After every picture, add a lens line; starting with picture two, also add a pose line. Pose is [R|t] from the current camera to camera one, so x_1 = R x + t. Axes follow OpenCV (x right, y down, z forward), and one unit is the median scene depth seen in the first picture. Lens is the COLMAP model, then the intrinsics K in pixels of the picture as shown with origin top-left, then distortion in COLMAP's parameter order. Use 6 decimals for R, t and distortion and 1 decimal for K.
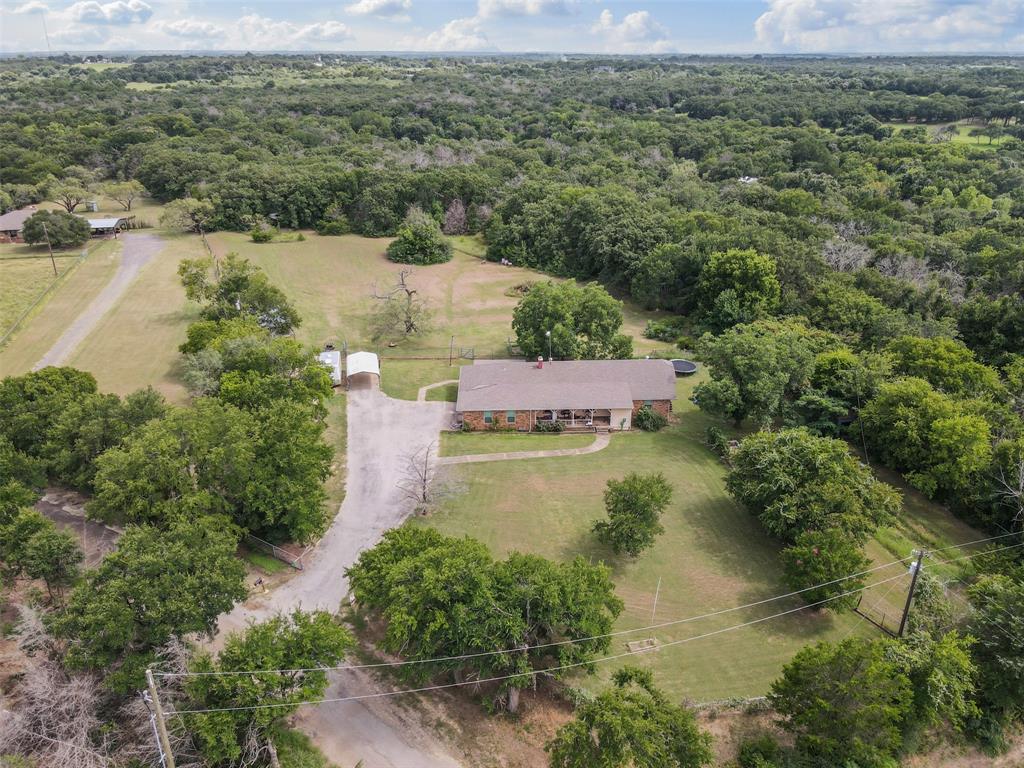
lens RADIAL K [[776.3, 0, 507.7], [0, 776.3, 383.0], [0, 0, 1]] dist [0.015032, -0.003310]
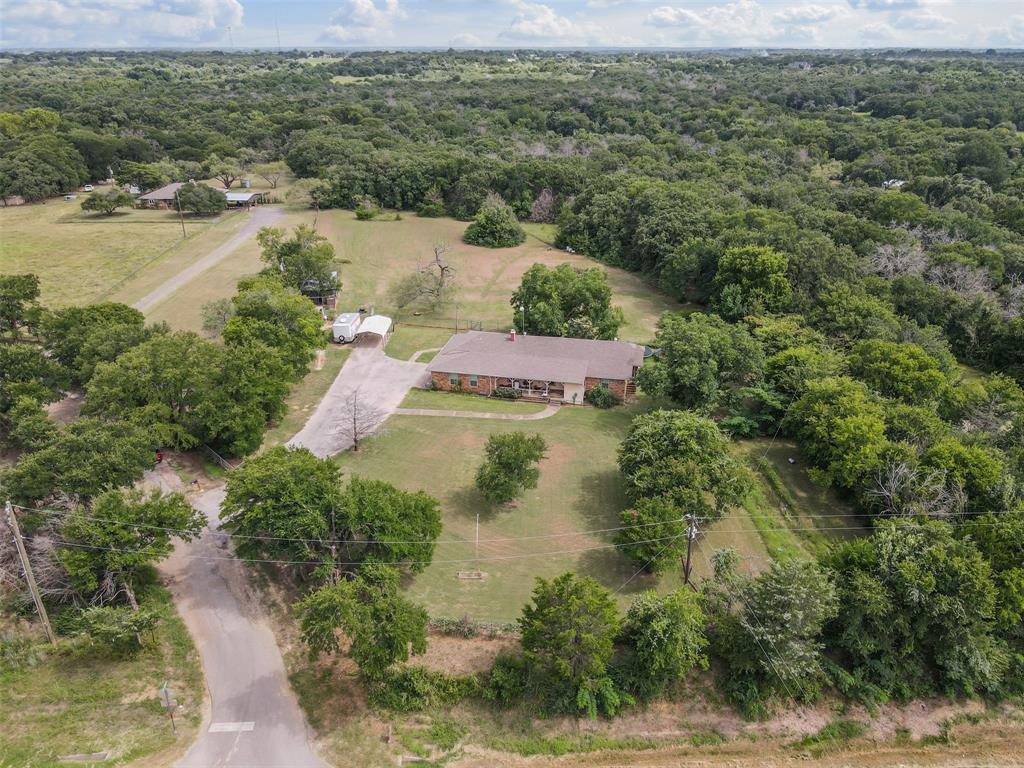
lens RADIAL K [[780.9, 0, 512.0], [0, 780.9, 384.0], [0, 0, 1]] dist [0.017479, 0.005947]
pose [[0.968425, 0.098698, -0.228935, 0.157880], [-0.097881, 0.995086, 0.014952, 0.013253], [0.229285, 0.007928, 0.973327, -0.031248]]
